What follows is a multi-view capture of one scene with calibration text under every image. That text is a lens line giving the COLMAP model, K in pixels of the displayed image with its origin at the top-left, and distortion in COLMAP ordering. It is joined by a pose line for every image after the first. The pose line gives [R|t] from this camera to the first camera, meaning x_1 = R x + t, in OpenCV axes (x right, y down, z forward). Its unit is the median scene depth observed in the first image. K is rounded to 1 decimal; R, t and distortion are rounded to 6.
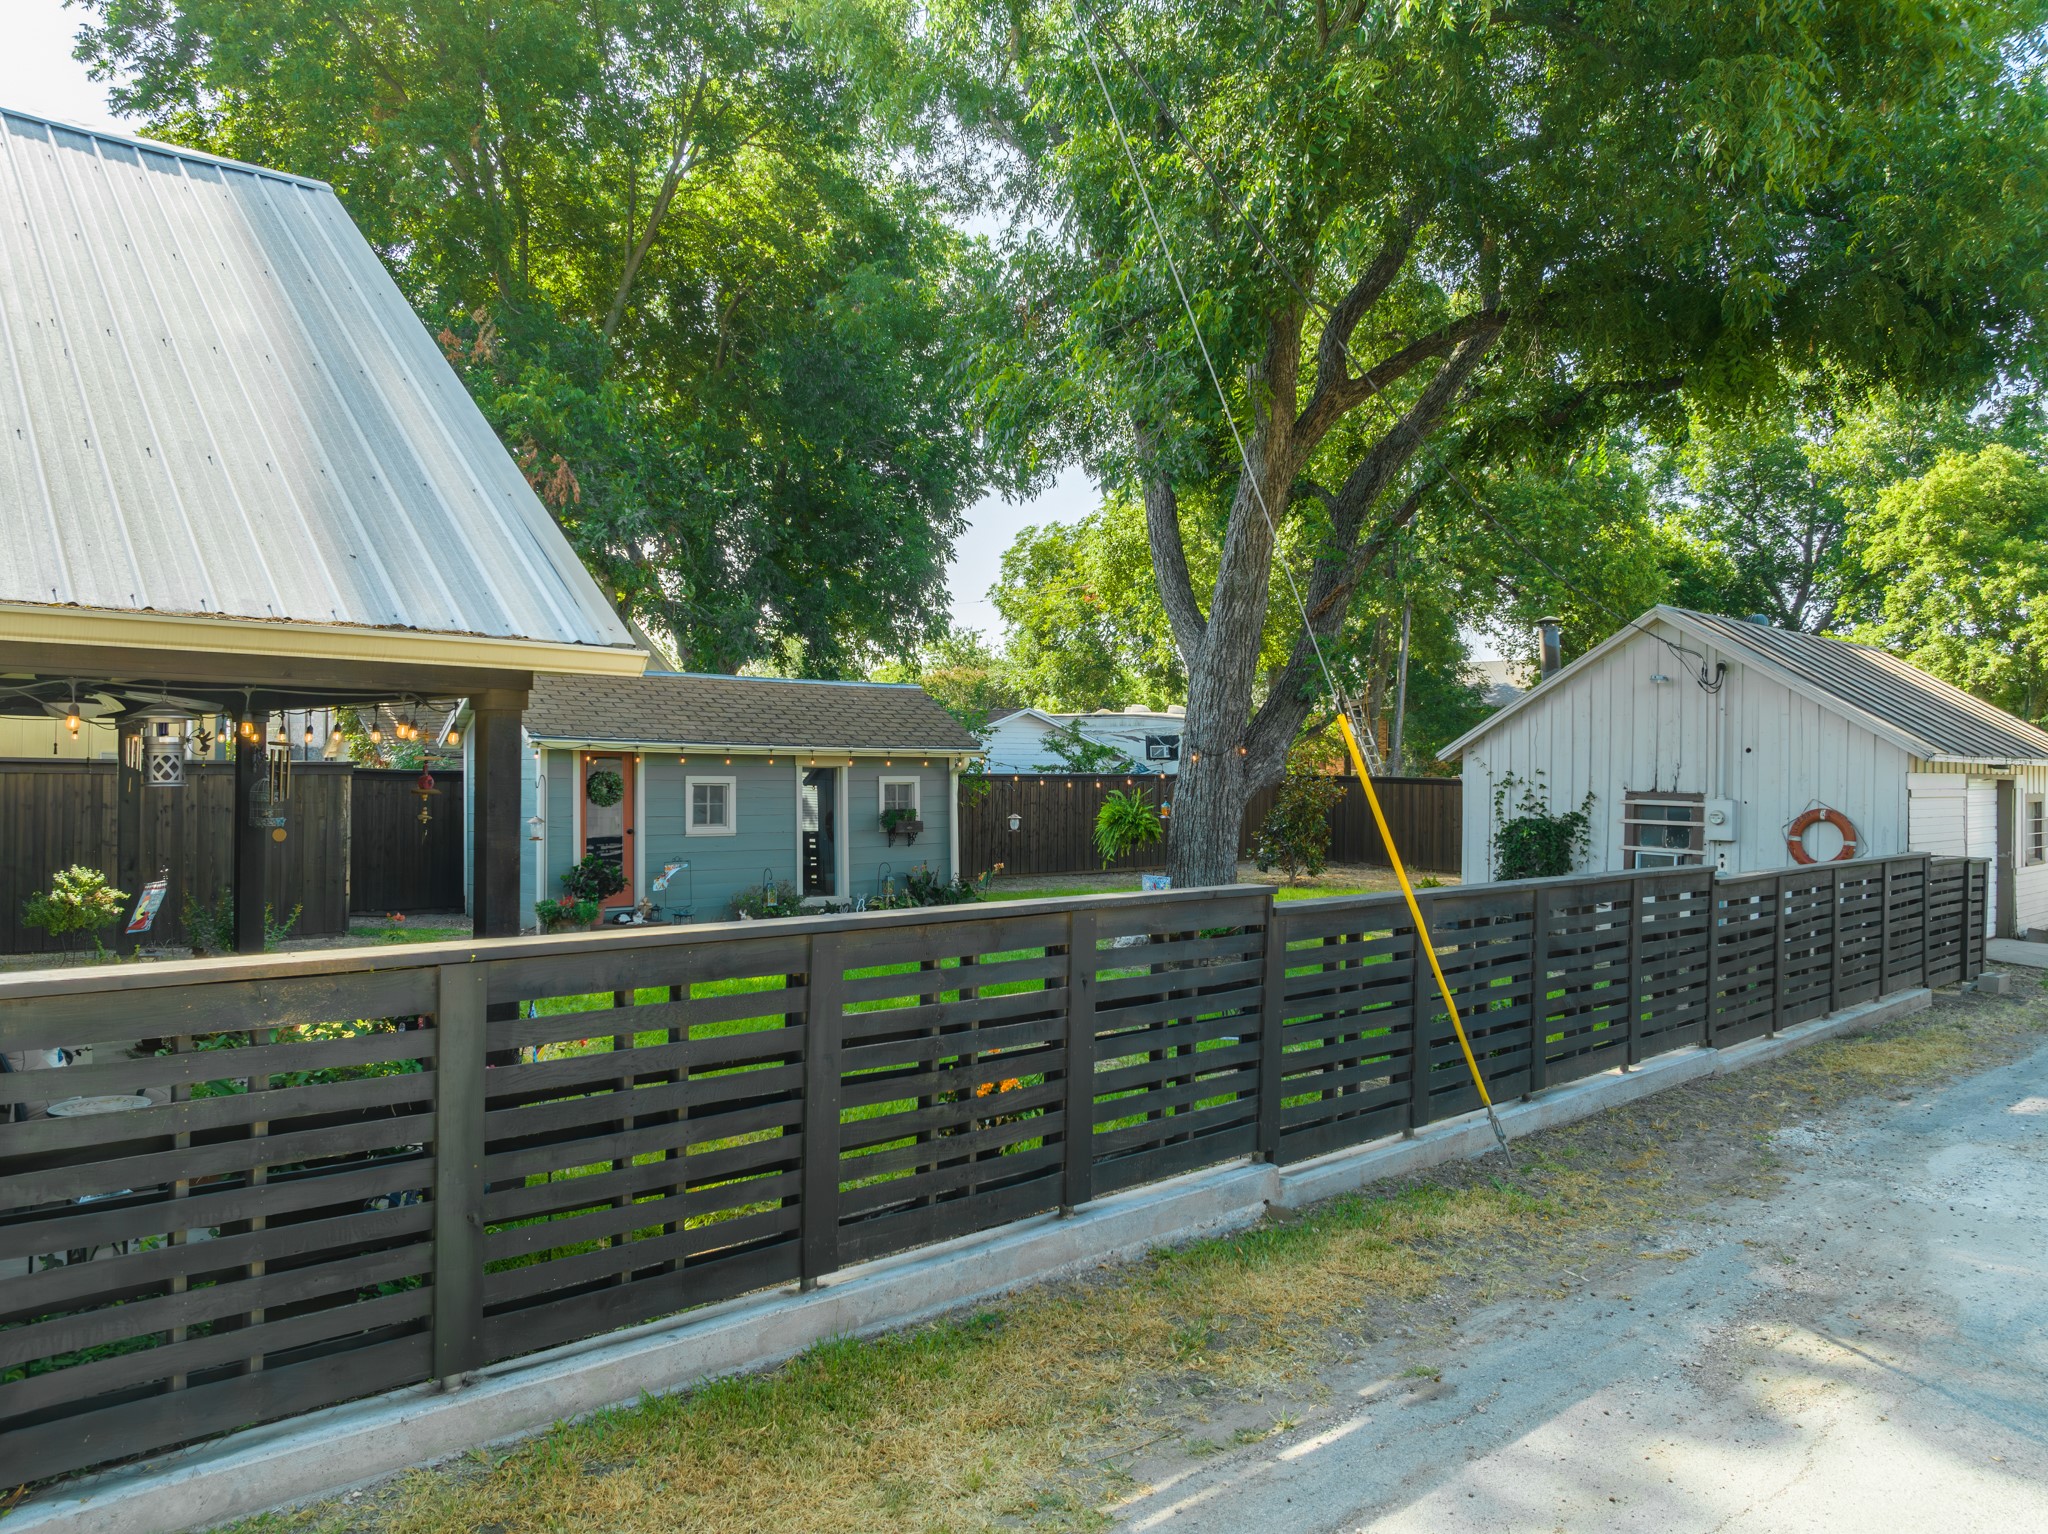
lens RADIAL K [[1425.0, 0, 1022.9], [0, 1425.0, 766.3], [0, 0, 1]] dist [-0.033162, -0.002686]
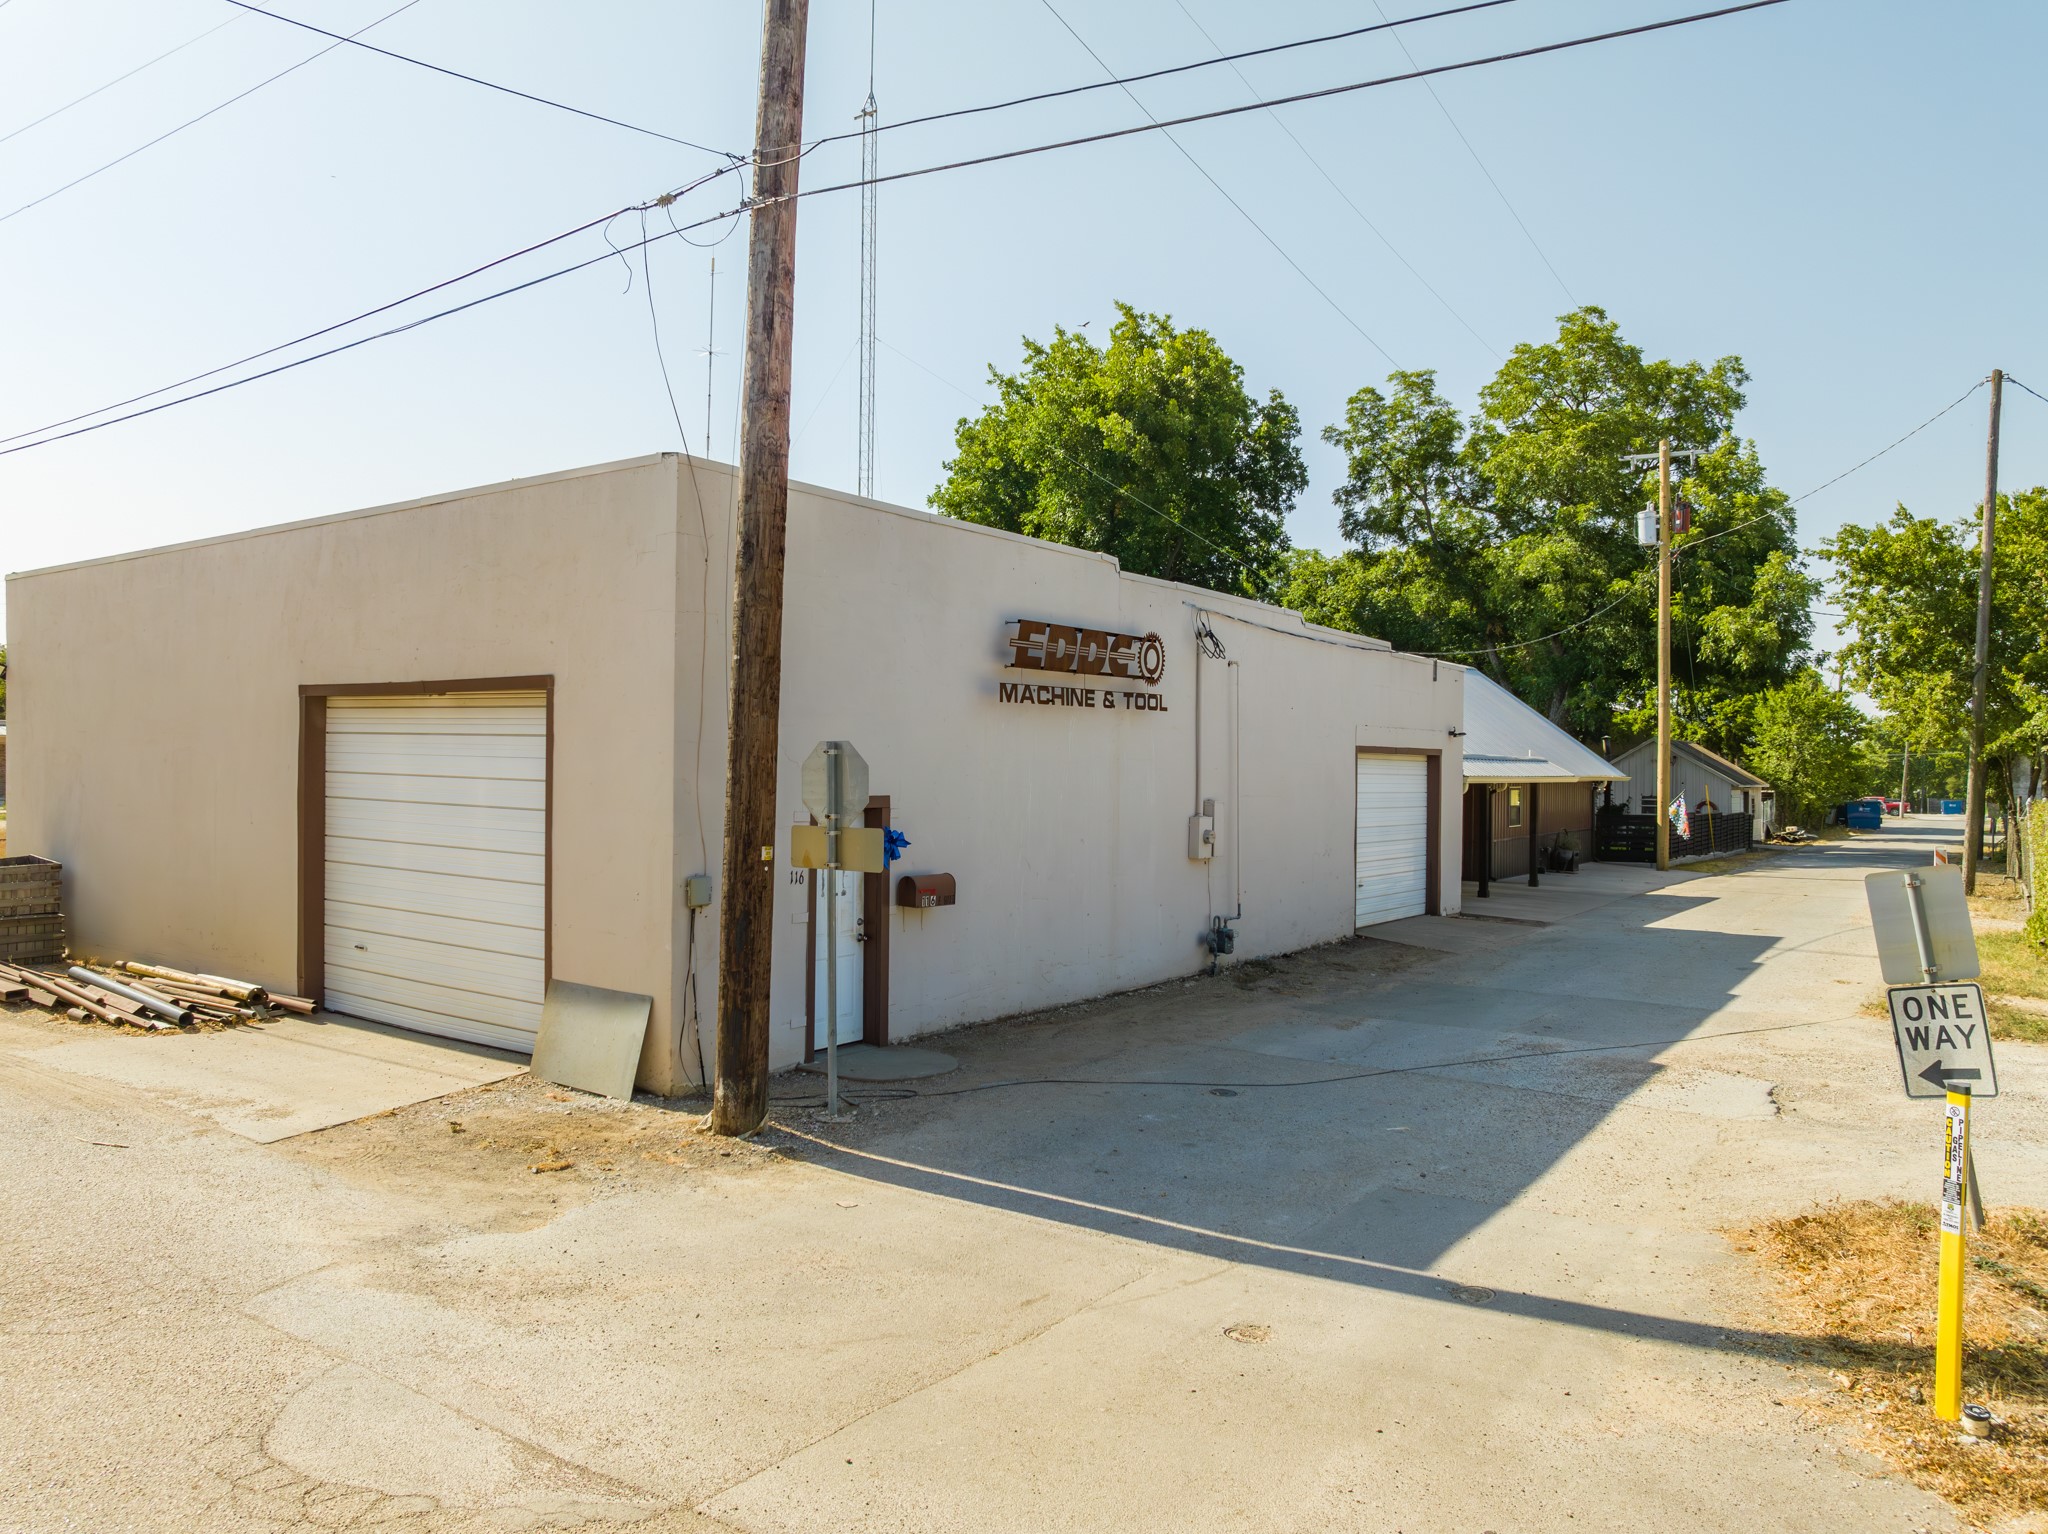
lens RADIAL K [[1425.0, 0, 1024.7], [0, 1425.0, 769.6], [0, 0, 1]] dist [-0.033162, -0.002686]
pose [[0.975139, 0.007089, 0.221480, -0.774457], [-0.008172, 0.999959, 0.003971, -0.018798], [-0.221442, -0.005682, 0.975157, -0.857323]]
